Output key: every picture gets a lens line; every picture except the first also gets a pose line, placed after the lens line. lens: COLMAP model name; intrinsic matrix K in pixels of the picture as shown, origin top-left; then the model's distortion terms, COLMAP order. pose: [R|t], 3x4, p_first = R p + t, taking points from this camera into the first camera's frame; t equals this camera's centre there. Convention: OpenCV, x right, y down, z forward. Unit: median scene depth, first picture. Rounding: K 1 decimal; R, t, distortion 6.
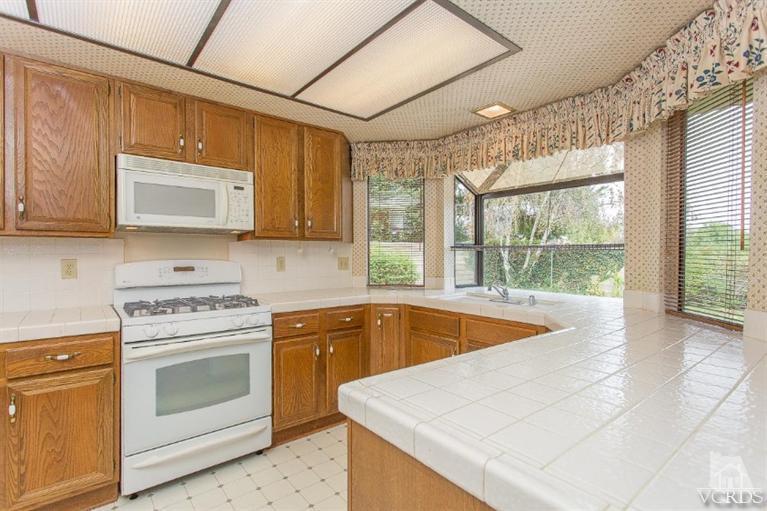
lens RADIAL K [[373.1, 0, 385.2], [0, 373.1, 256.5], [0, 0, 1]] dist [0.002624, 0.000332]
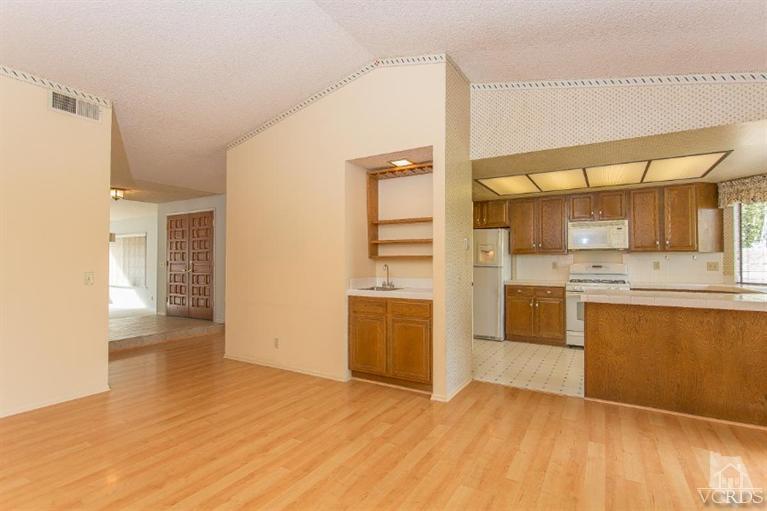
lens RADIAL K [[369.3, 0, 382.9], [0, 369.3, 259.8], [0, 0, 1]] dist [-0.002910, -0.000672]
pose [[0.340557, -0.006327, -0.940203, 1.154216], [-0.006924, 0.999933, -0.009237, 0.022497], [0.940198, 0.009655, 0.340491, -1.004858]]
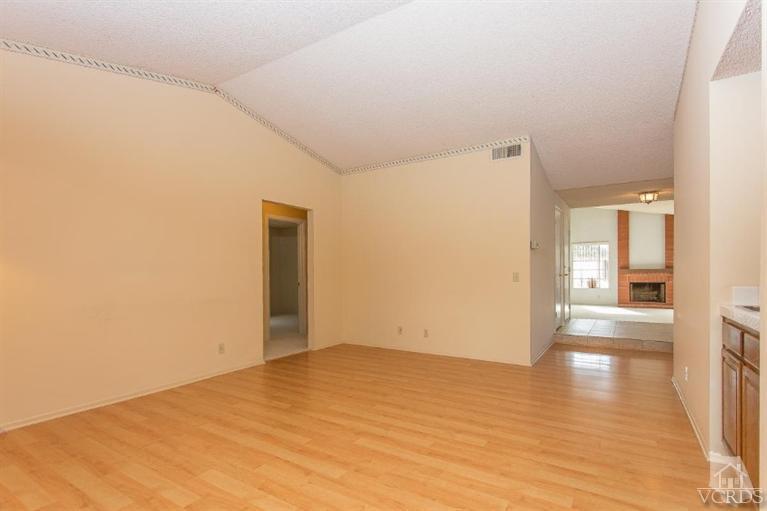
lens RADIAL K [[374.0, 0, 383.5], [0, 374.0, 255.5], [0, 0, 1]] dist [-0.026657, 0.000327]
pose [[-0.951487, -0.011003, -0.307492, 0.650983], [0.001792, 0.999145, -0.041298, 0.062409], [0.307684, -0.039845, -0.950654, 0.018807]]
